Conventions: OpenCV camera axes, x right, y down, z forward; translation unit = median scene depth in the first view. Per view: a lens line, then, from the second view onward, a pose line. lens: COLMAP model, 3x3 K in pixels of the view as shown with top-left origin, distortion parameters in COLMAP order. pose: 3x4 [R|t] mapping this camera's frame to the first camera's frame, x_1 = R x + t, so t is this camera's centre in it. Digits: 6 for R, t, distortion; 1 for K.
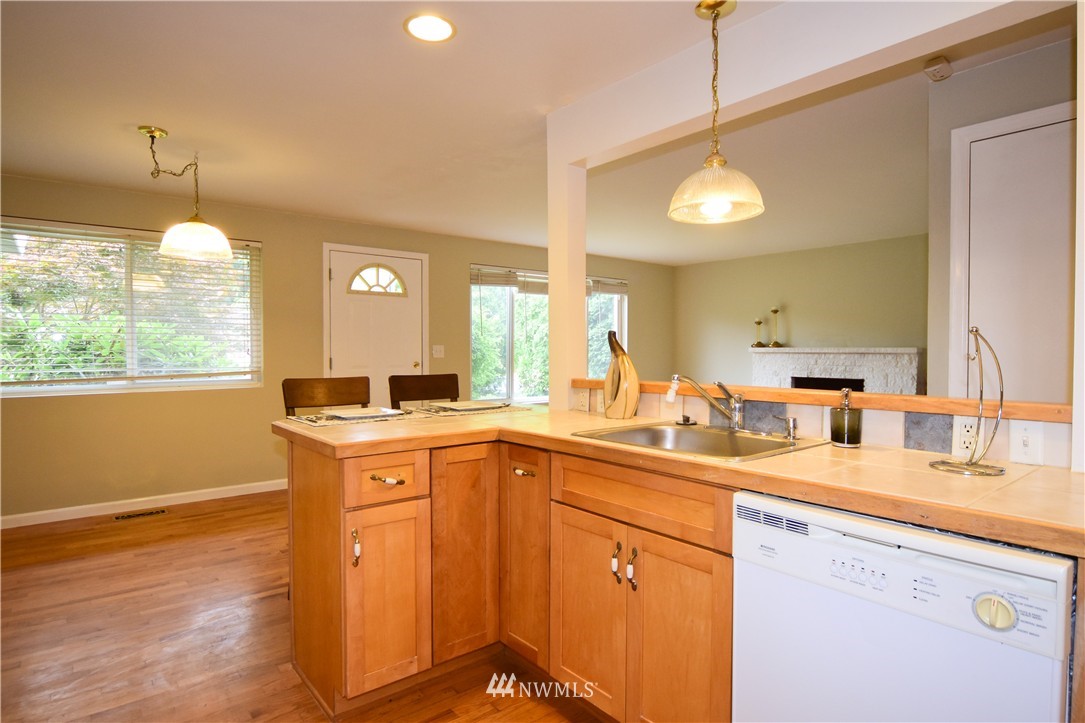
lens RADIAL K [[588.8, 0, 534.3], [0, 588.8, 361.1], [0, 0, 1]] dist [-0.013497, 0.000724]
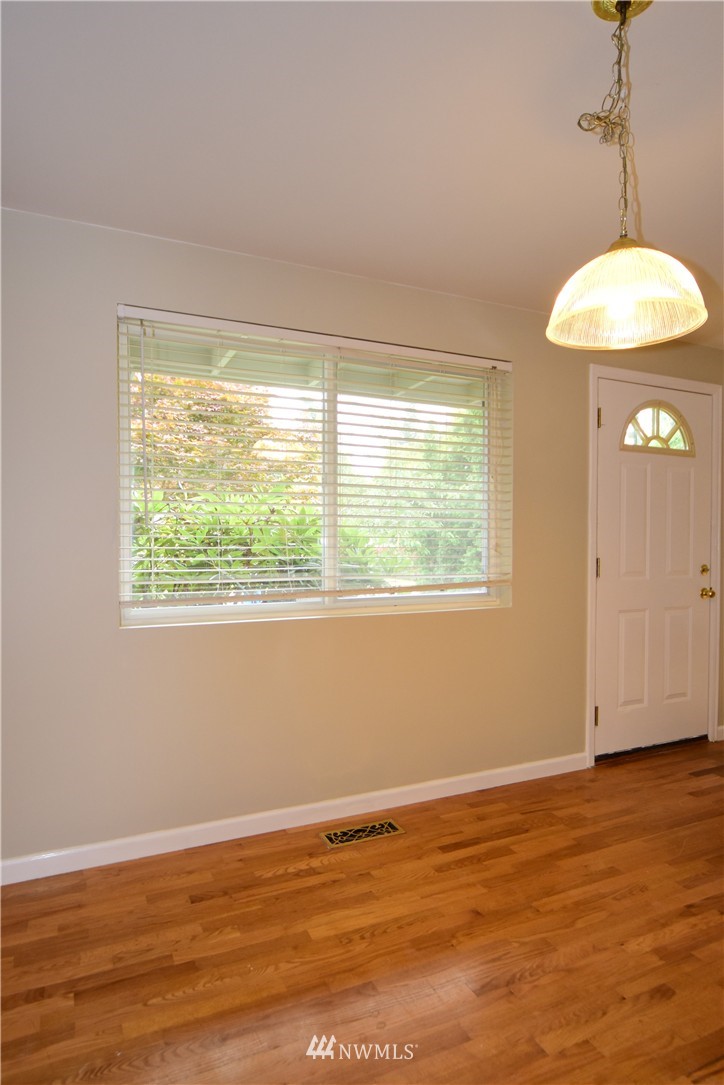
lens RADIAL K [[627.8, 0, 364.3], [0, 627.8, 559.6], [0, 0, 1]] dist [-0.011320, 0.000667]
pose [[0.970927, 0.005995, -0.239302, -0.391190], [-0.004996, 0.999976, 0.004783, -0.005571], [0.239325, -0.003449, 0.970934, 0.301774]]
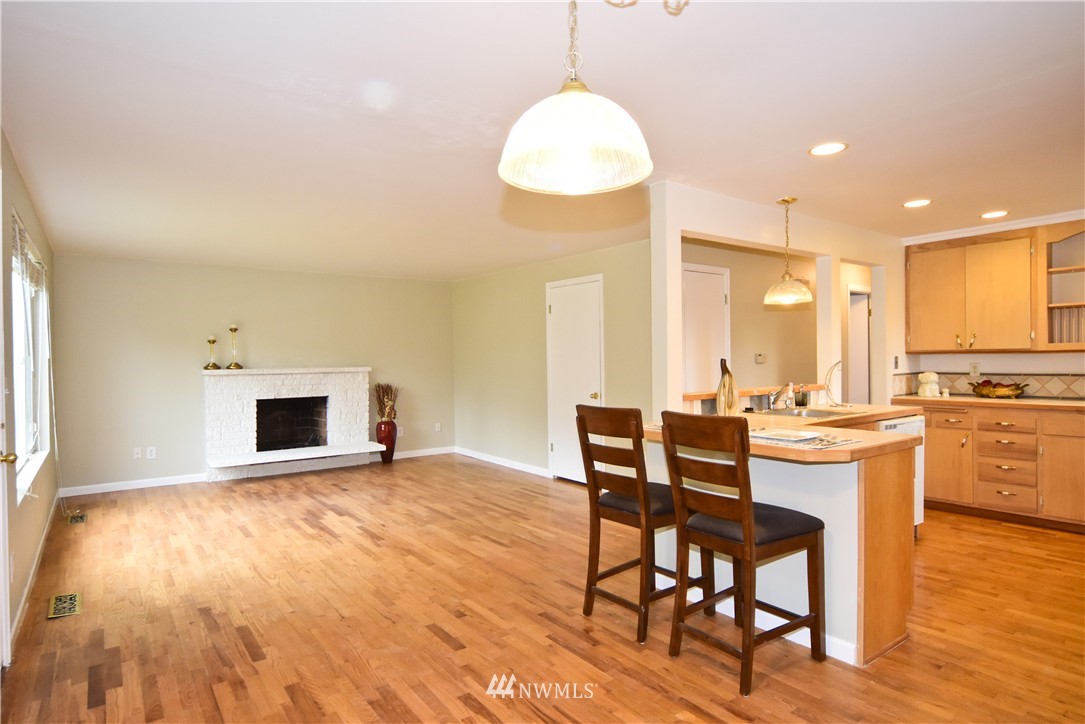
lens RADIAL K [[596.3, 0, 531.8], [0, 596.3, 362.7], [0, 0, 1]] dist [-0.016358, 0.002043]
pose [[0.051338, -0.006619, 0.998659, -0.609026], [0.032950, 0.999445, 0.004930, -0.027848], [-0.998138, 0.032653, 0.051528, 0.609266]]
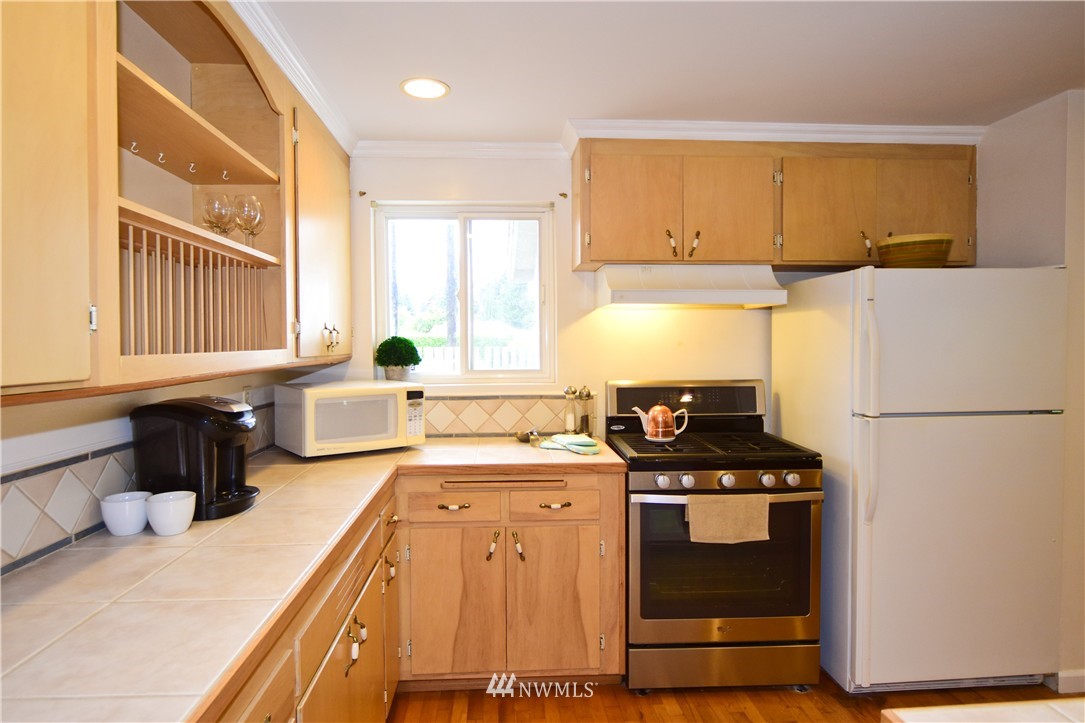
lens RADIAL K [[616.1, 0, 534.0], [0, 616.1, 360.2], [0, 0, 1]] dist [-0.011835, 0.000656]
pose [[-0.584075, 0.024505, -0.811330, 0.316180], [-0.010851, 0.999219, 0.037991, -0.035229], [0.811627, 0.030993, -0.583353, 0.178137]]
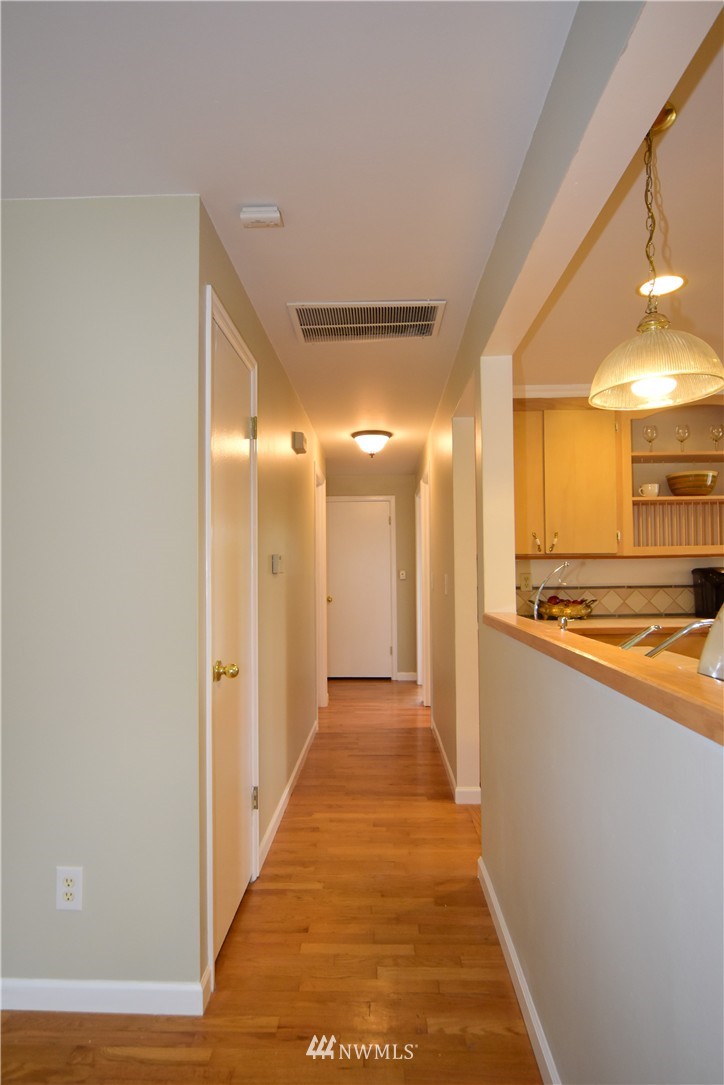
lens RADIAL K [[599.2, 0, 357.5], [0, 599.2, 554.9], [0, 0, 1]] dist [-0.014122, 0.001667]
pose [[-0.752232, 0.029320, 0.658246, 0.033386], [0.025265, 0.999558, -0.015651, -0.015691], [-0.658414, 0.004858, -0.752641, 0.618847]]
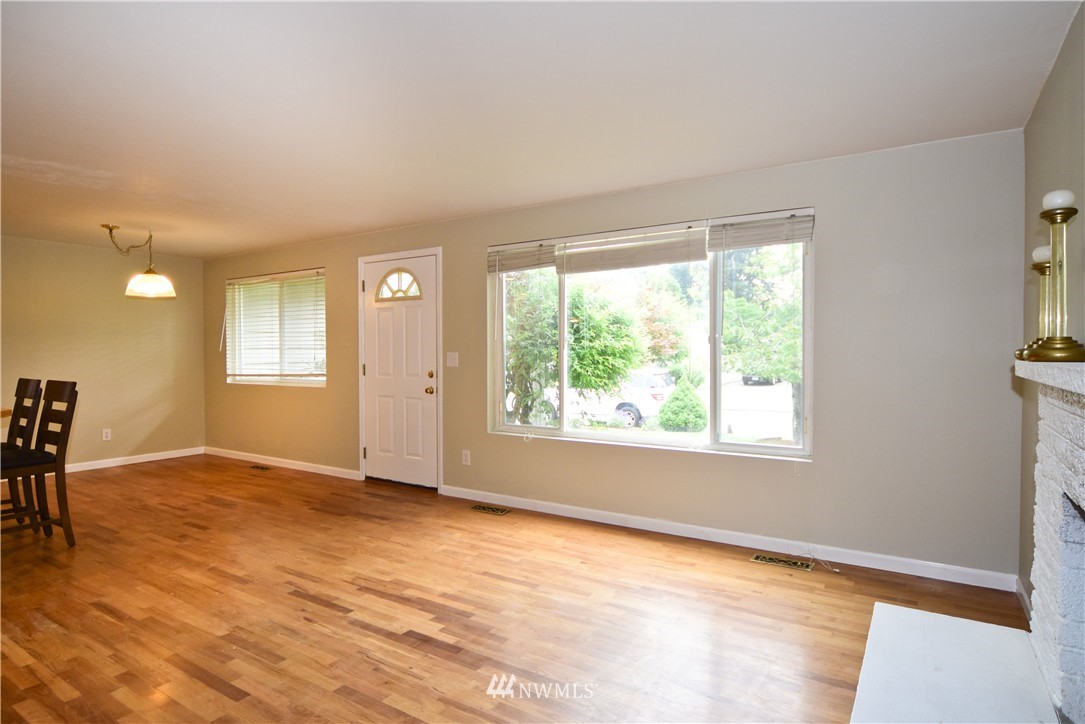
lens RADIAL K [[600.0, 0, 532.7], [0, 600.0, 360.0], [0, 0, 1]] dist [-0.013693, 0.003527]
pose [[0.302229, 0.015925, -0.953102, 0.722278], [-0.016707, 0.999795, 0.011407, -0.028550], [0.953089, 0.012476, 0.302434, 0.888232]]
